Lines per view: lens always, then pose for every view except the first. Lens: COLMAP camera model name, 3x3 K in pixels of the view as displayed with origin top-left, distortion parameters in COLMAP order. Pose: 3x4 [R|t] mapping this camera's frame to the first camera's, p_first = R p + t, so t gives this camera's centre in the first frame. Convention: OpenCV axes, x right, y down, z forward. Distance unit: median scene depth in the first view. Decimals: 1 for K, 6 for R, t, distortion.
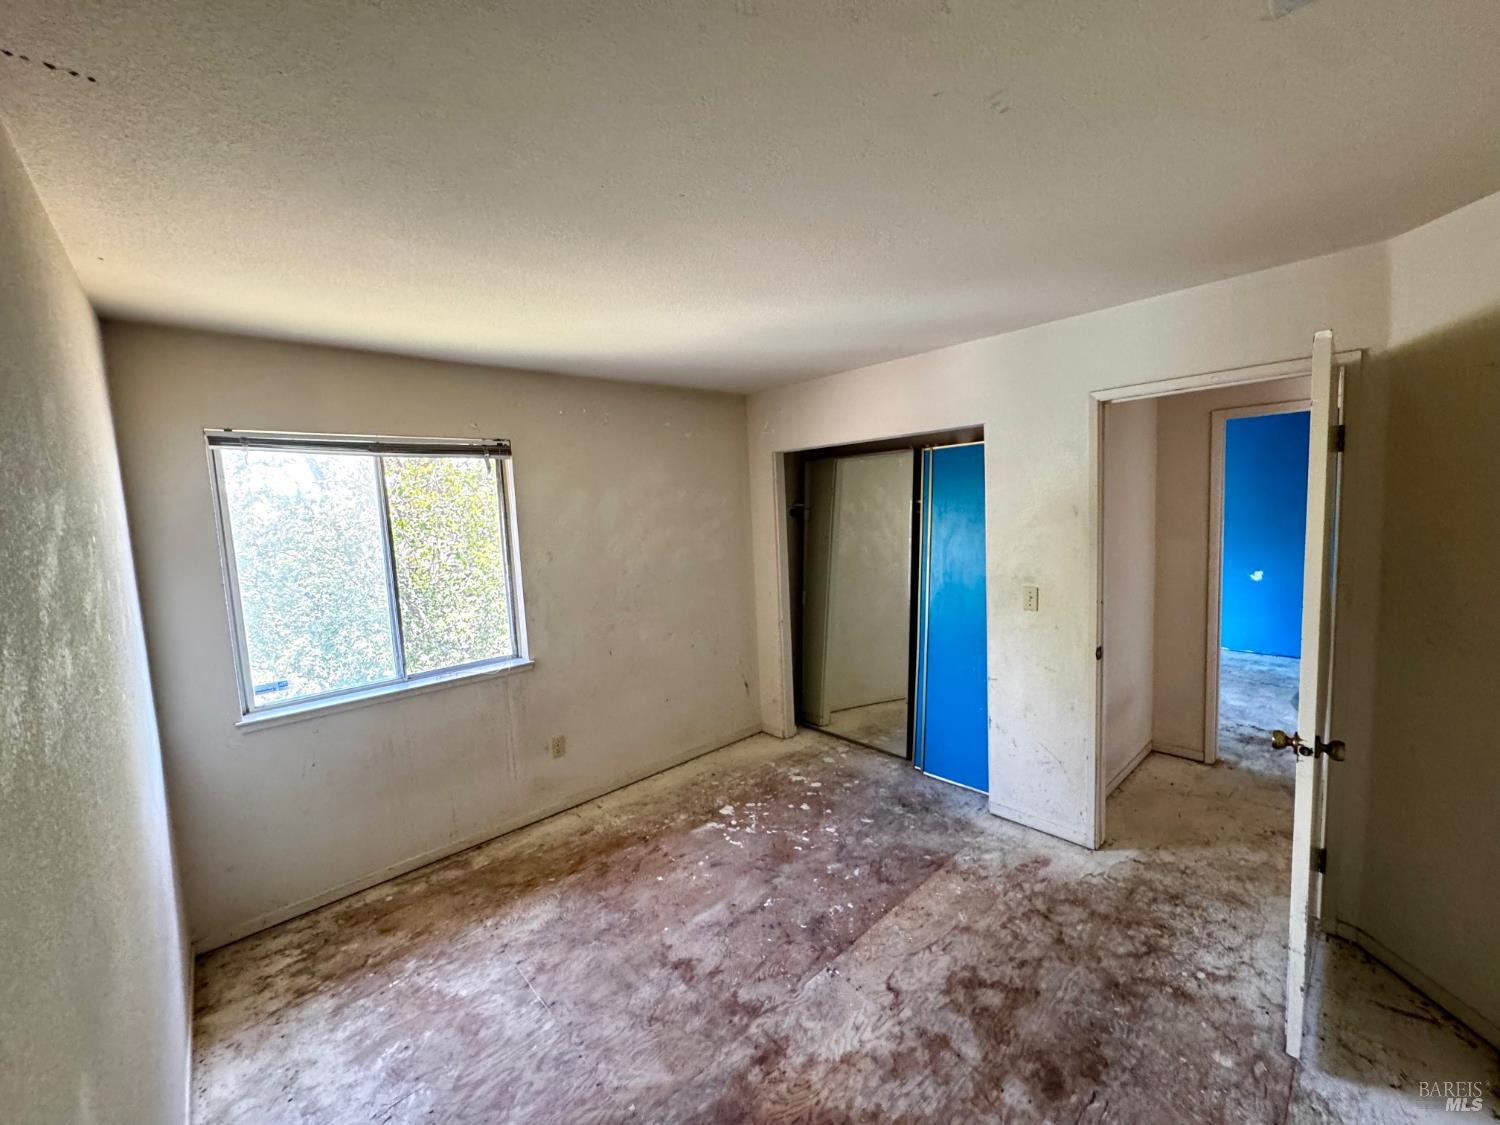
lens RADIAL K [[600.5, 0, 750.8], [0, 600.5, 561.0], [0, 0, 1]] dist [-0.001490, -0.000449]
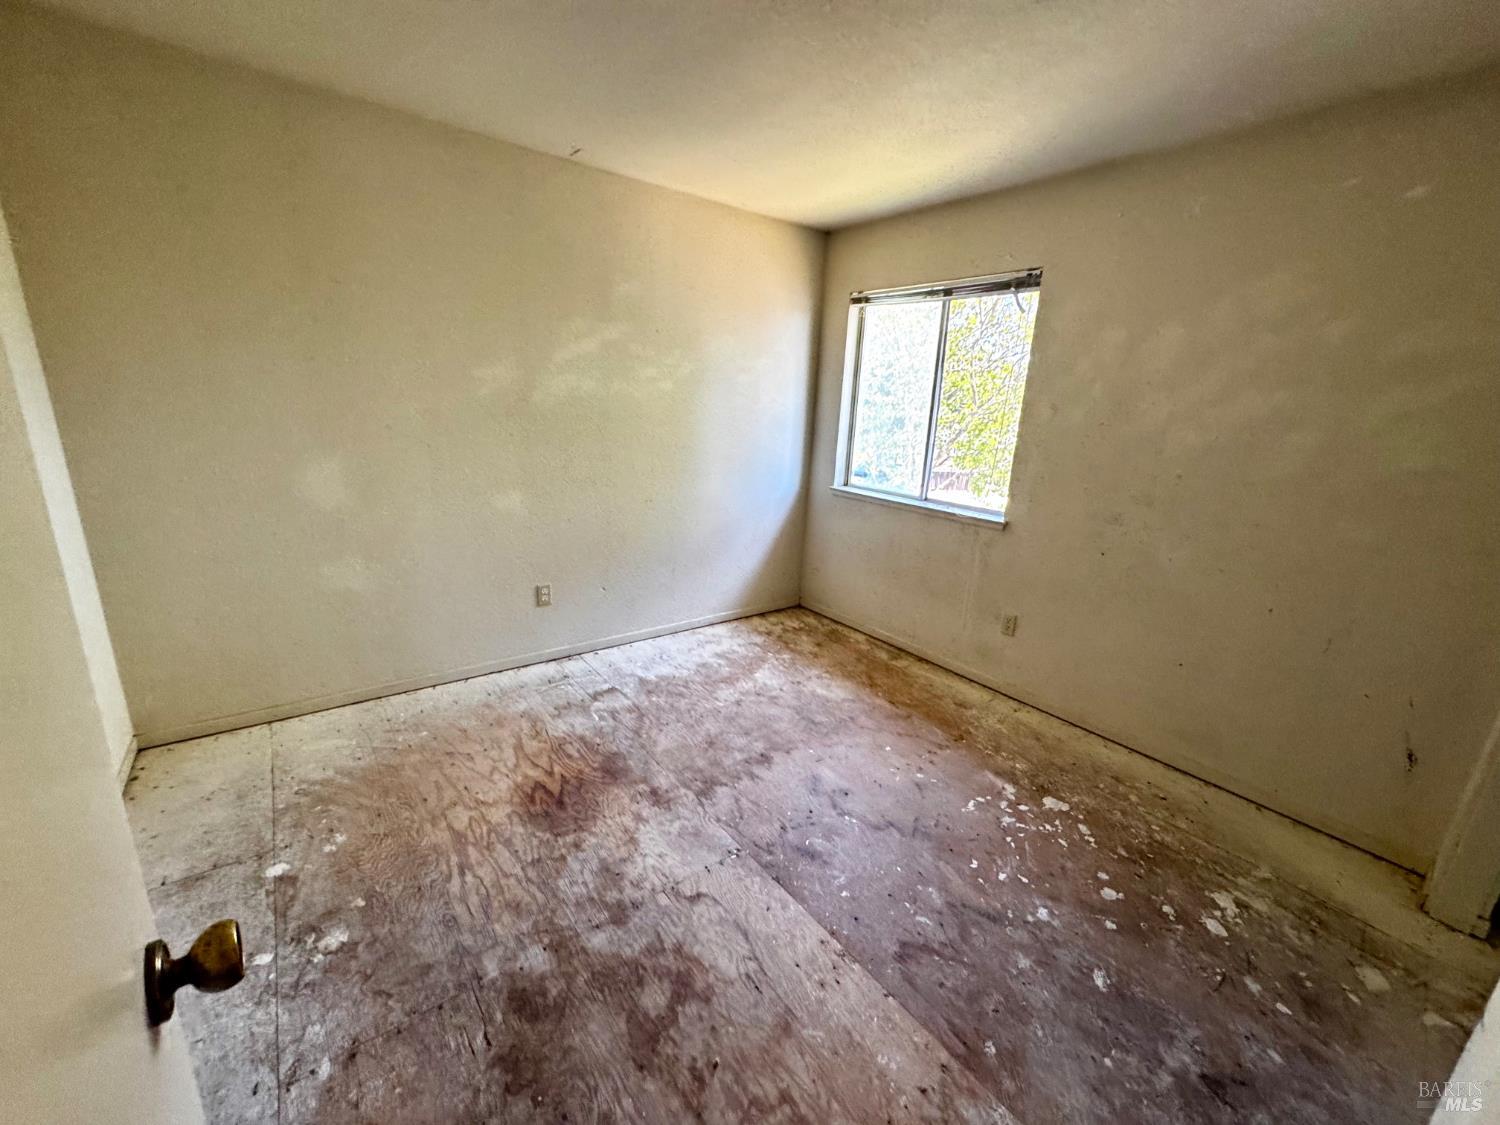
lens RADIAL K [[600.5, 0, 748.8], [0, 600.5, 560.0], [0, 0, 1]] dist [-0.001490, -0.000449]
pose [[-0.090997, 0.297914, -0.950246, 0.838196], [-0.141078, 0.940725, 0.308438, -0.013269], [0.985808, 0.162126, -0.043574, 0.959176]]
